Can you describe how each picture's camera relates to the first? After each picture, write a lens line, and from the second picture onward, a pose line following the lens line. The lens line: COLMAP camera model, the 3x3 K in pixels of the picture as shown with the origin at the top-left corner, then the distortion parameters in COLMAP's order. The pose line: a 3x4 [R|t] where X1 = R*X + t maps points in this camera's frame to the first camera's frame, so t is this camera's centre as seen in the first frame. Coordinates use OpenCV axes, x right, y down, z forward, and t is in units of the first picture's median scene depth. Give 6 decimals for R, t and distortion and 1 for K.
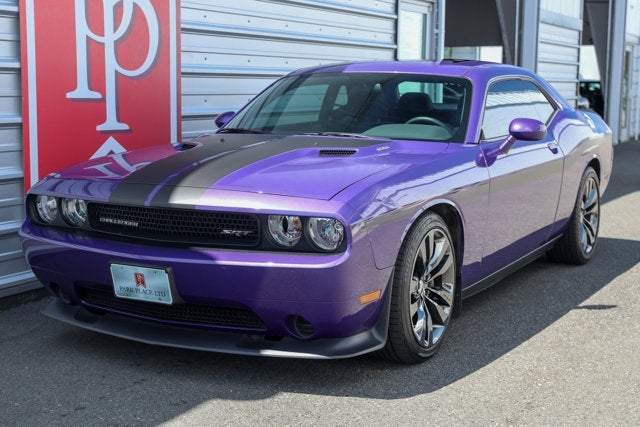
lens RADIAL K [[942.4, 0, 327.1], [0, 942.4, 196.1], [0, 0, 1]] dist [0.074046, 0.000000]
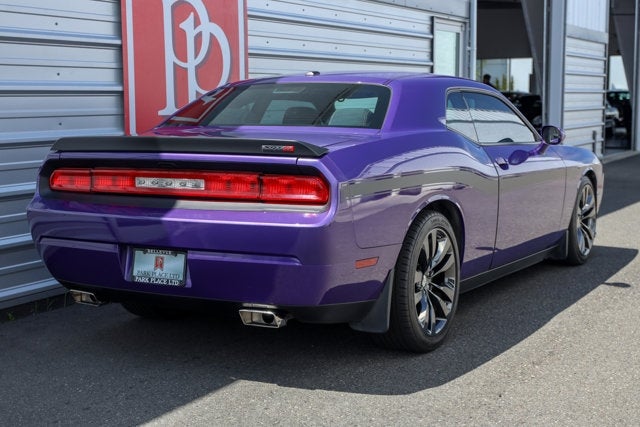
lens RADIAL K [[942.4, 0, 323.6], [0, 942.4, 212.9], [0, 0, 1]] dist [0.074046, 0.000000]
pose [[0.999262, -0.012509, -0.036307, -0.022495], [0.012593, 0.999919, 0.002068, 0.016069], [0.036278, -0.002524, 0.999339, -0.149126]]
